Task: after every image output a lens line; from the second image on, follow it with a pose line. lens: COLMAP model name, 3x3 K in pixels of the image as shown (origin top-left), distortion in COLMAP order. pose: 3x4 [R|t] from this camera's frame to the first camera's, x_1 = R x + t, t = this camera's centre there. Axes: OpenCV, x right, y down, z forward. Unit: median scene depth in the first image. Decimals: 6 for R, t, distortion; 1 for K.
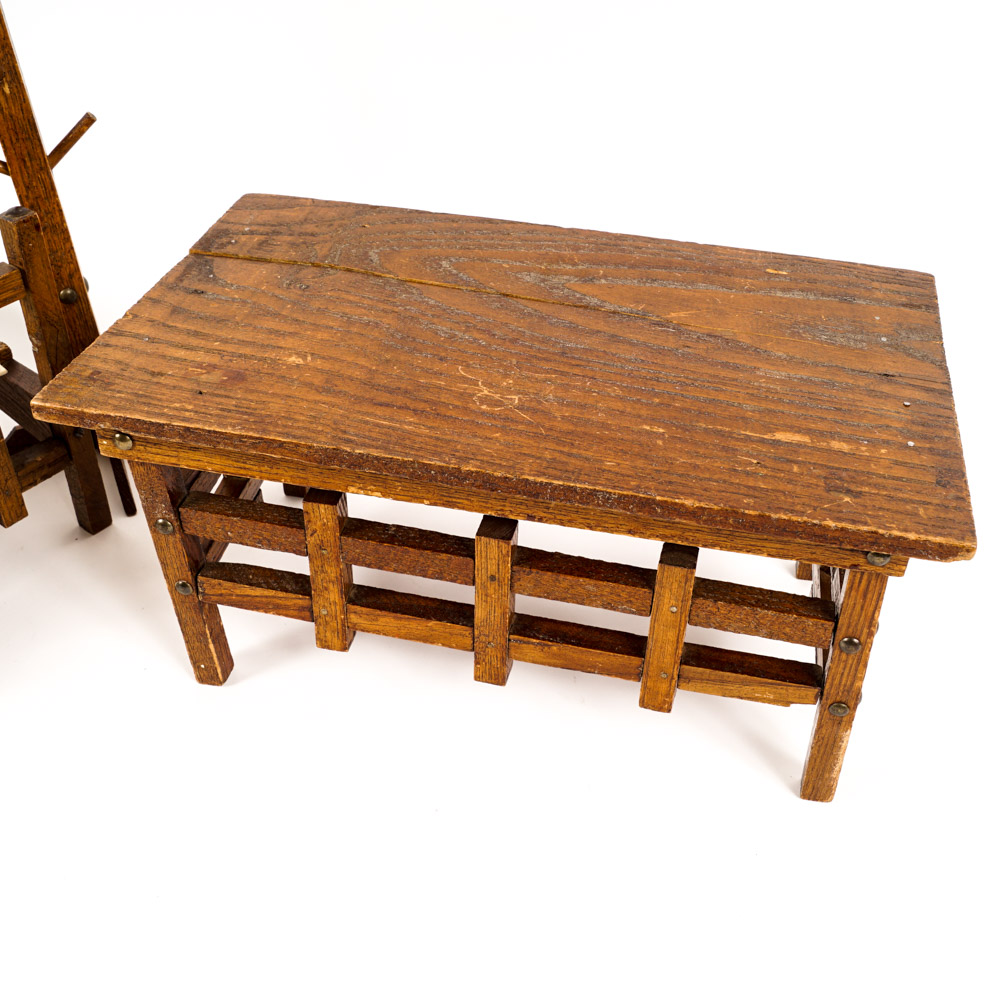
lens RADIAL K [[1124.9, 0, 490.6], [0, 1124.9, 505.0], [0, 0, 1]] dist [-0.097903, 0.023507]
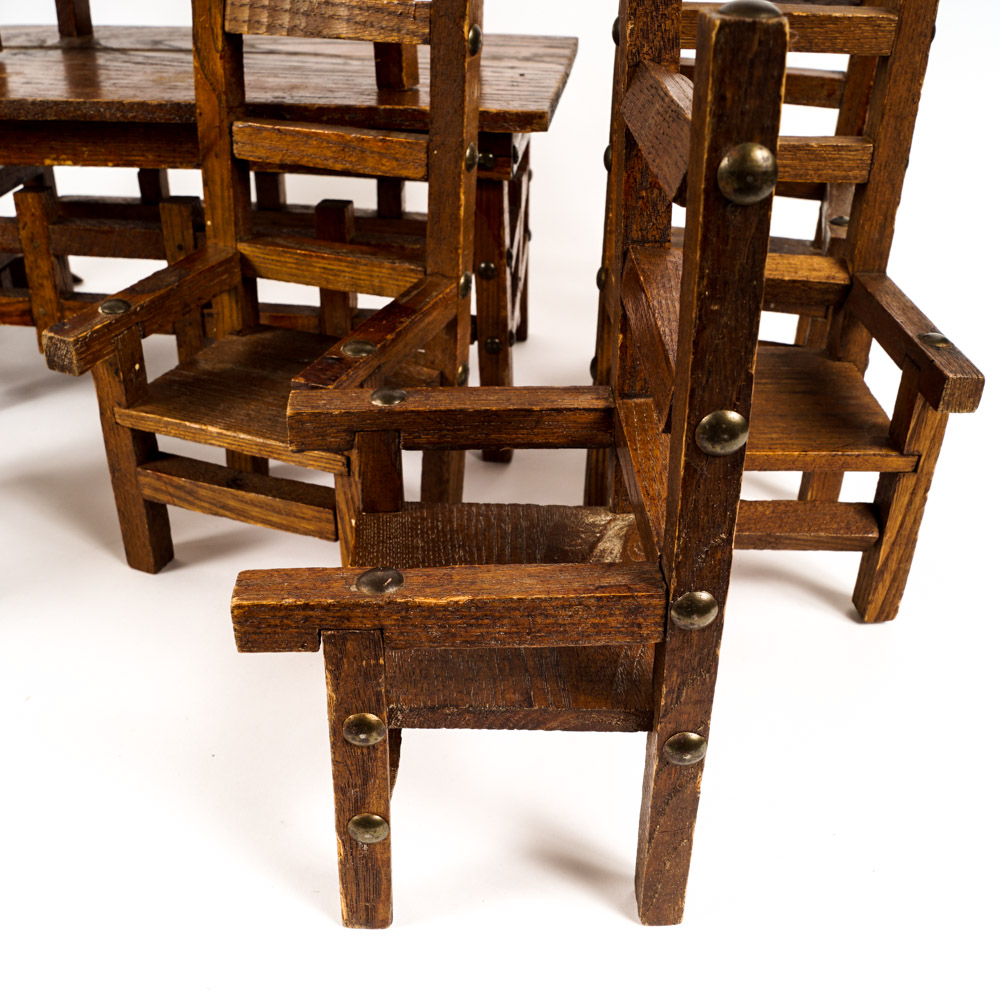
lens RADIAL K [[1124.9, 0, 490.6], [0, 1124.9, 505.0], [0, 0, 1]] dist [-0.097903, 0.023507]
pose [[0.994089, -0.057575, 0.092049, 0.206929], [0.067997, 0.991103, -0.114418, 0.500242], [-0.084643, 0.120000, 0.989159, -0.115204]]
